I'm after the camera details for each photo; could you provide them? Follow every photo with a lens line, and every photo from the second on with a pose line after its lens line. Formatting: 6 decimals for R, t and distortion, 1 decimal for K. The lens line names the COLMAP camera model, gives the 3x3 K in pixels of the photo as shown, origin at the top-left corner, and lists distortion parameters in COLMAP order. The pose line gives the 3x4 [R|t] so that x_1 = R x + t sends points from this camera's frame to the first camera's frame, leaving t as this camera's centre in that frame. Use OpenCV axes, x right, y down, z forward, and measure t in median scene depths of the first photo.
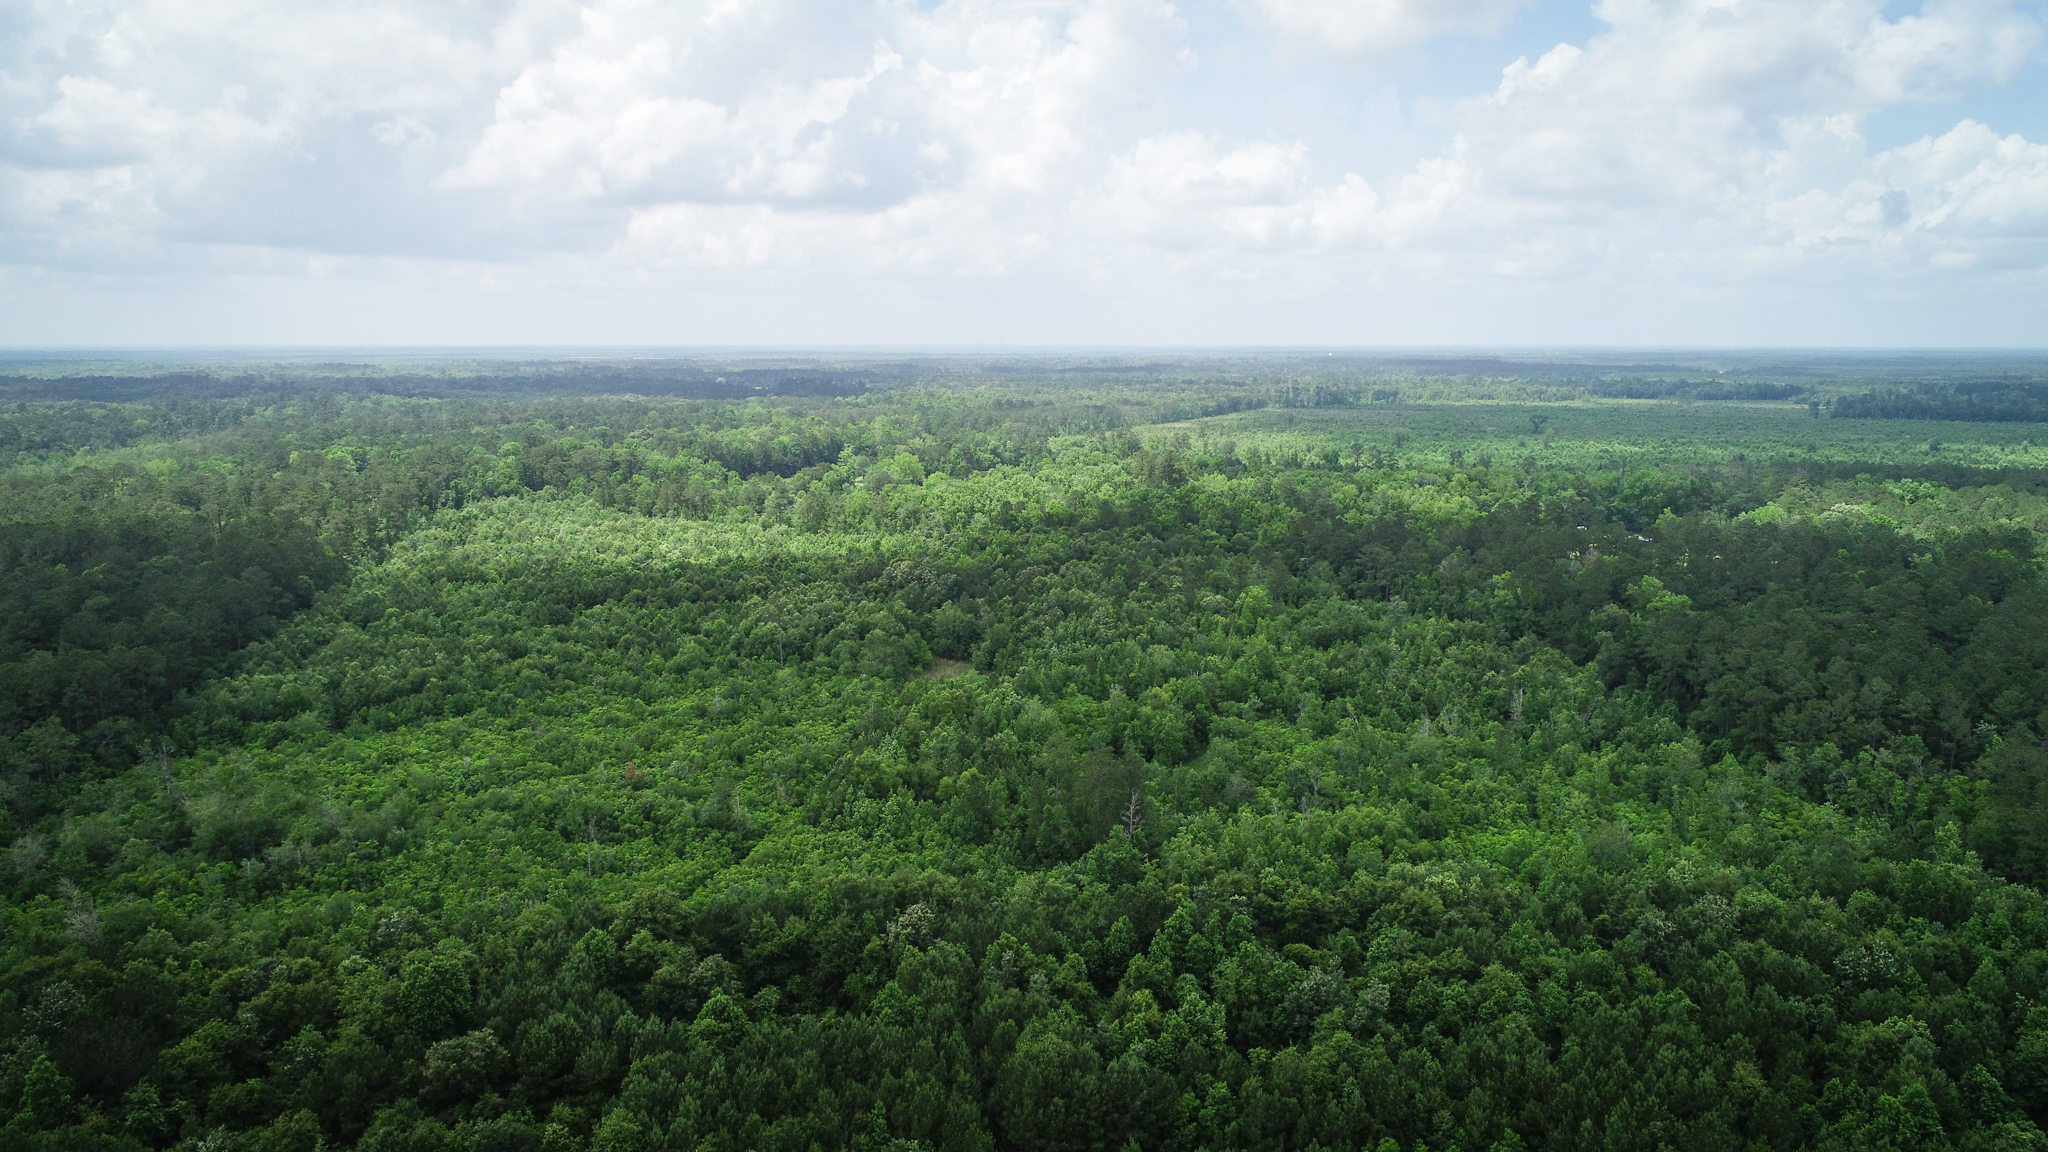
lens RADIAL K [[1374.0, 0, 1020.9], [0, 1374.0, 575.4], [0, 0, 1]] dist [0.007194, -0.005171]
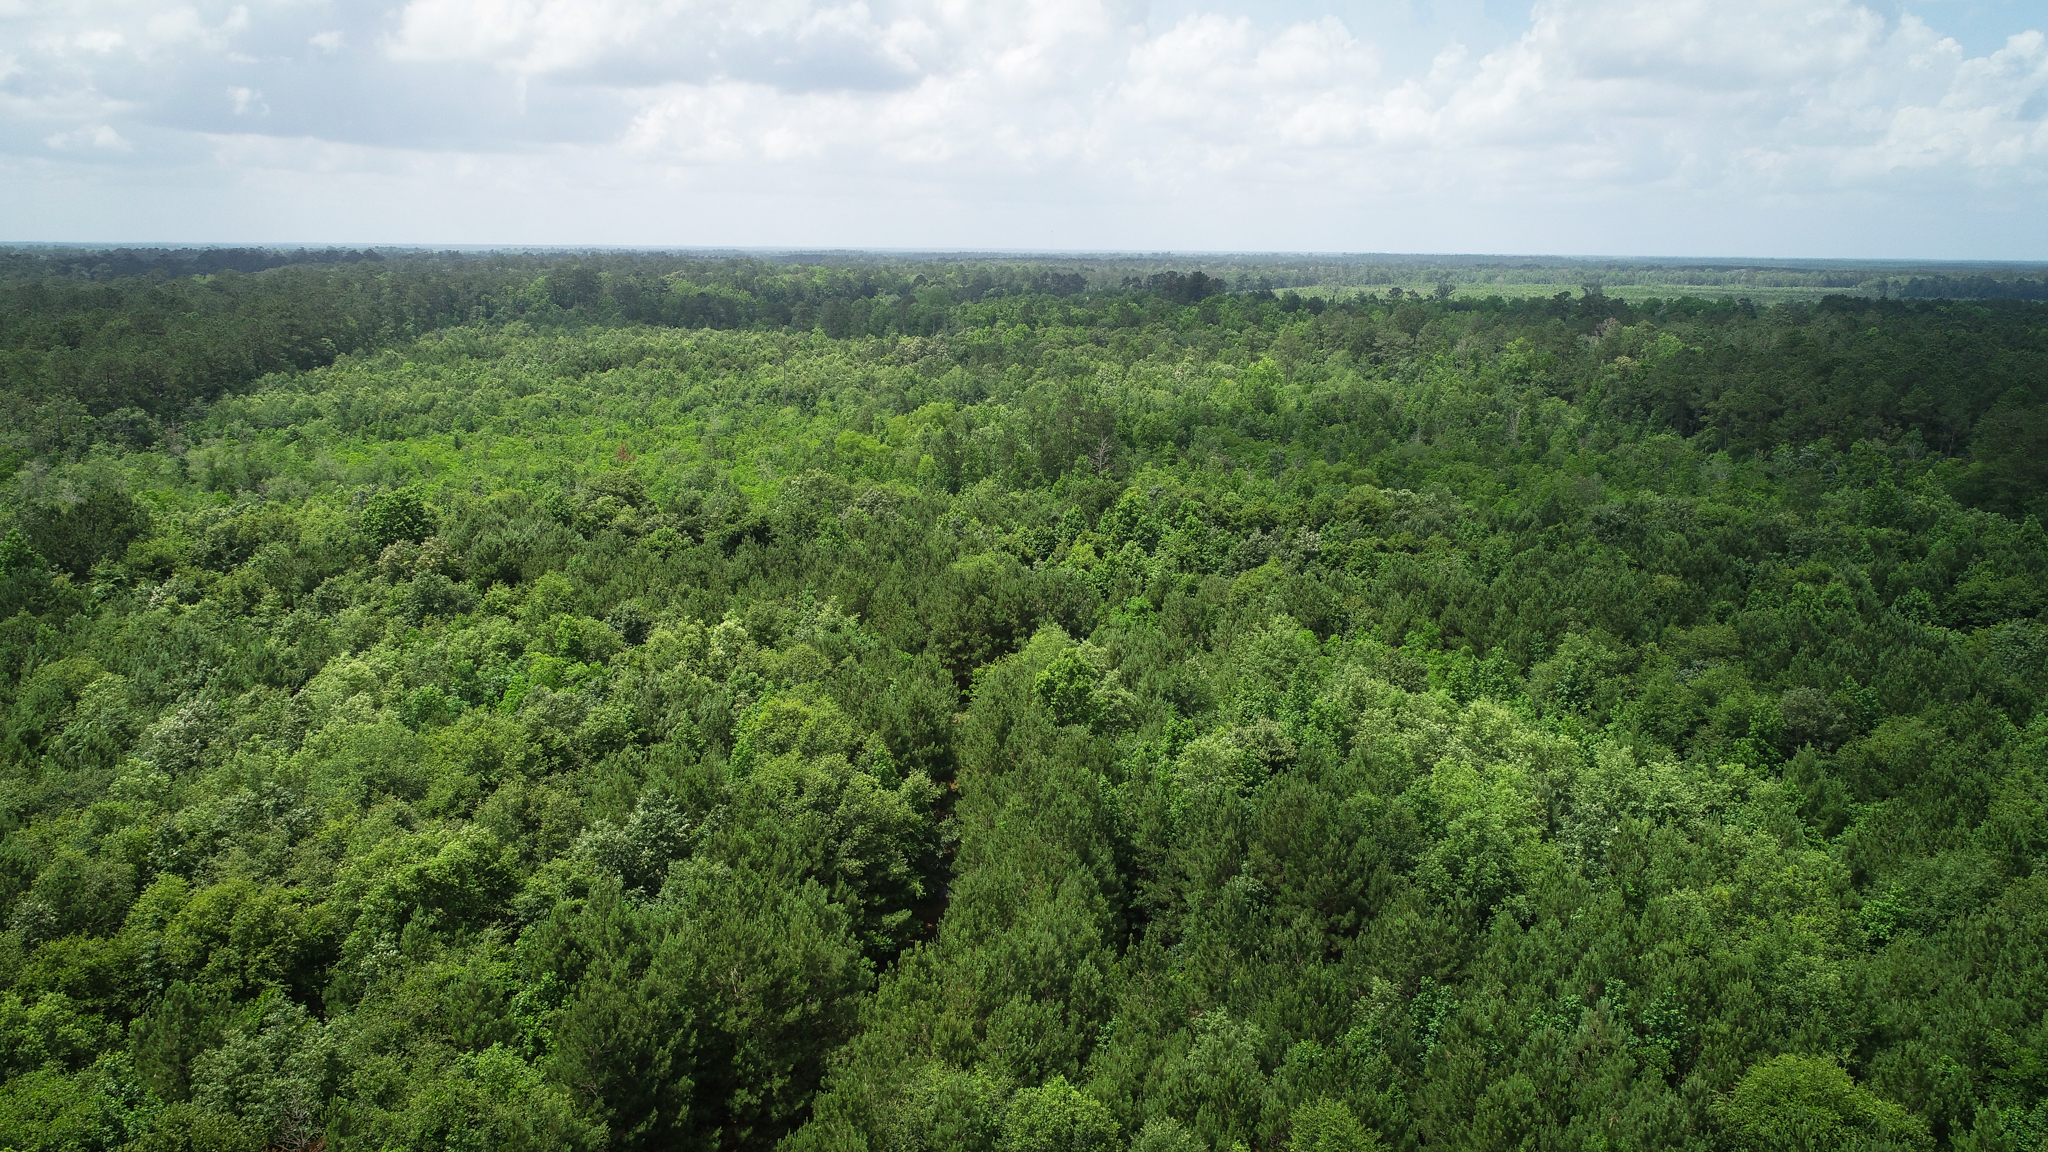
lens RADIAL K [[1374.0, 0, 1028.9], [0, 1374.0, 575.1], [0, 0, 1]] dist [0.007194, -0.005171]
pose [[0.999347, 0.003968, -0.035922, 0.046127], [-0.002010, 0.998518, 0.054385, 0.147601], [0.036085, -0.054278, 0.997874, -0.011280]]
